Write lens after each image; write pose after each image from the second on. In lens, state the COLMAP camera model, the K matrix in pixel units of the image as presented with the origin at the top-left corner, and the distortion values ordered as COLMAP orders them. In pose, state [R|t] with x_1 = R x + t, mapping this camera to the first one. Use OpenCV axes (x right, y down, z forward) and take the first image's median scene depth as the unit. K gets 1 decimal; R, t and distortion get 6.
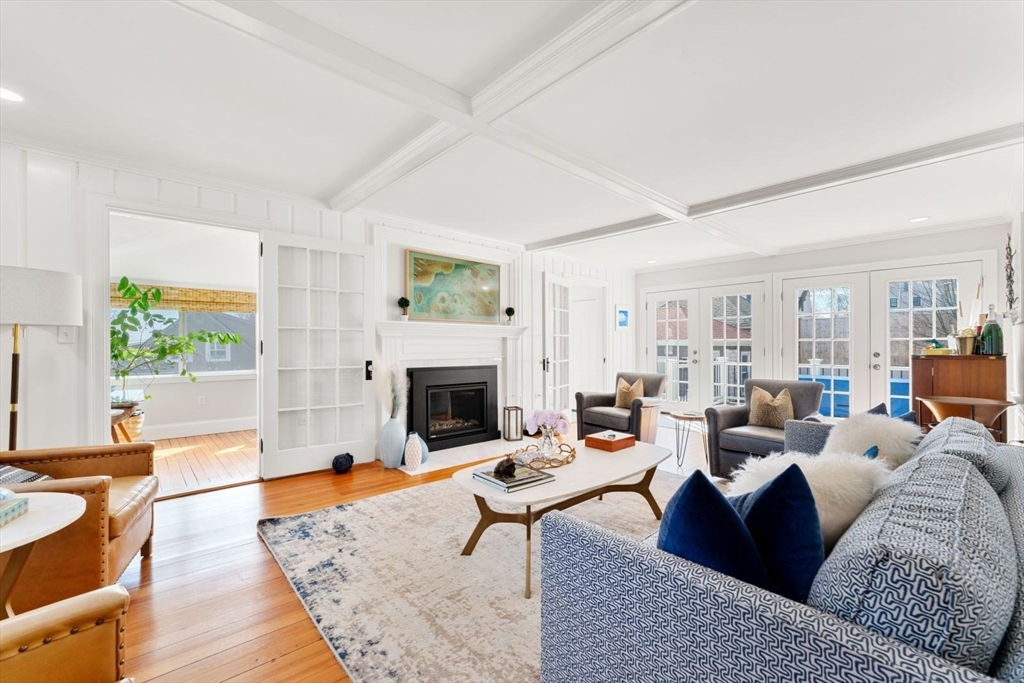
lens RADIAL K [[424.6, 0, 513.2], [0, 424.6, 343.5], [0, 0, 1]] dist [0.000115, -0.000042]
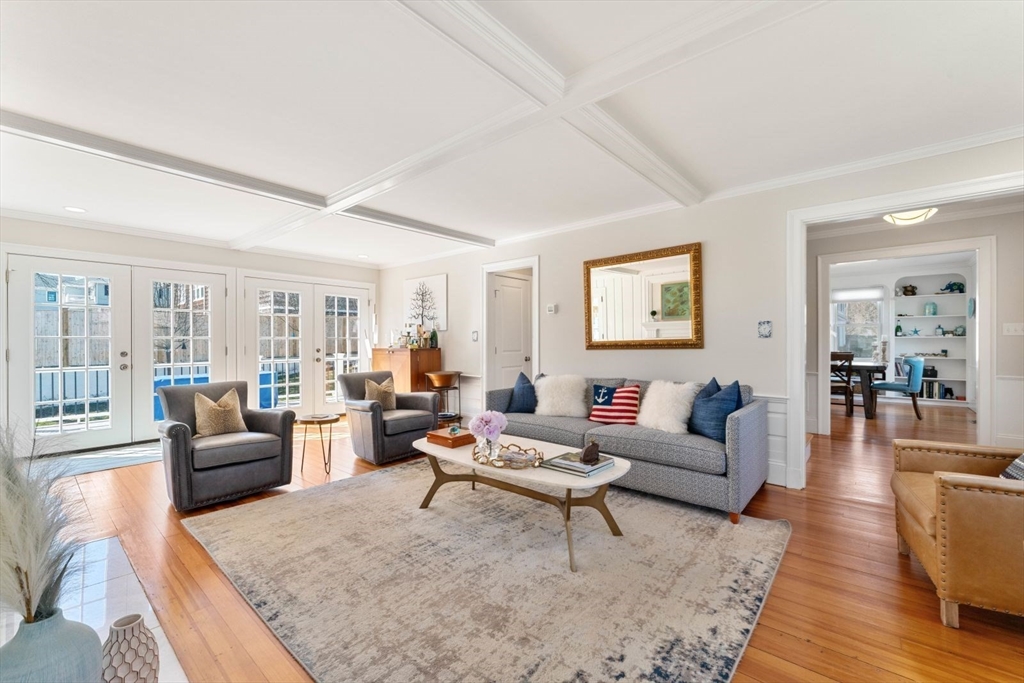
lens RADIAL K [[424.6, 0, 508.7], [0, 424.6, 341.5], [0, 0, 1]] dist [0.000115, -0.000042]
pose [[-0.132792, -0.002076, 0.991142, -0.921612], [-0.000803, 0.999998, 0.001987, -0.006617], [-0.991144, -0.000532, -0.132793, 1.143003]]
